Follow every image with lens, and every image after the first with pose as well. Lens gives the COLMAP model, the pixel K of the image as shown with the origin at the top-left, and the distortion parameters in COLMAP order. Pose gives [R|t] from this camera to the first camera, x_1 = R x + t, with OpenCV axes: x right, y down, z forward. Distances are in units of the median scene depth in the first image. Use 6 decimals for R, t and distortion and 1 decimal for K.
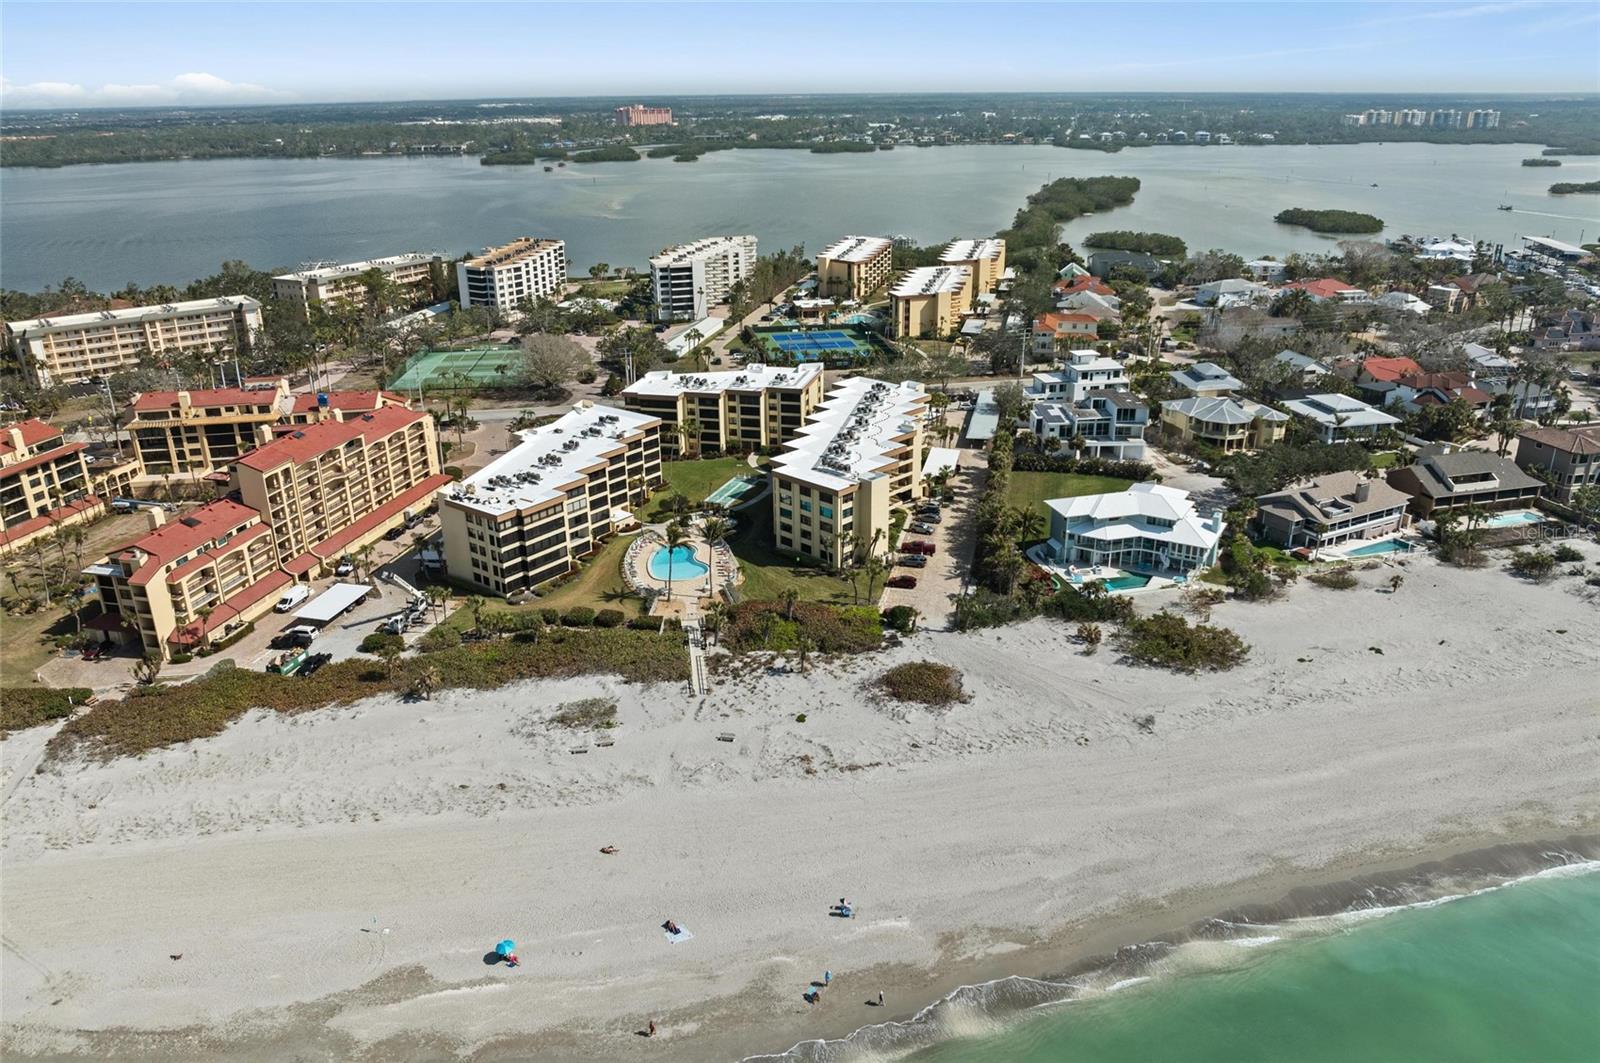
lens RADIAL K [[1128.1, 0, 800.0], [0, 1128.1, 531.5], [0, 0, 1]] dist [-0.037204, -0.001889]
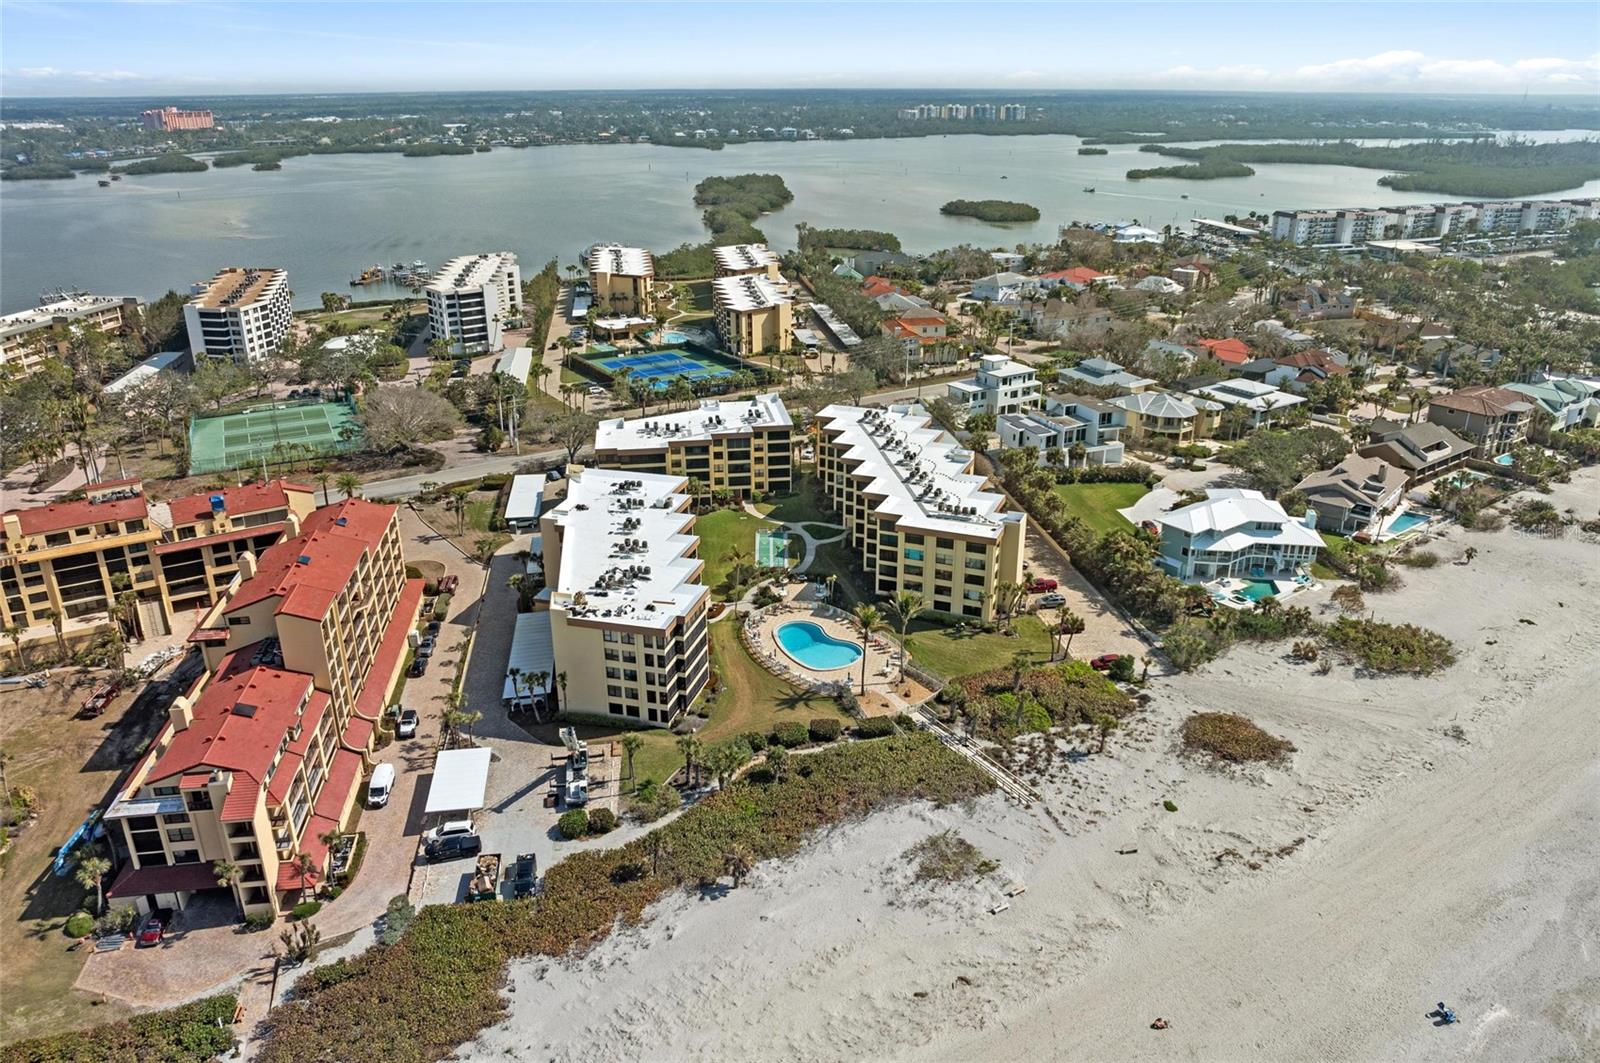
lens RADIAL K [[1128.1, 0, 800.0], [0, 1128.1, 531.5], [0, 0, 1]] dist [-0.037204, -0.001889]
pose [[0.925685, -0.132347, 0.354388, -0.300459], [0.131747, 0.990944, 0.025936, -0.060012], [-0.354611, 0.022681, 0.934739, 0.146485]]
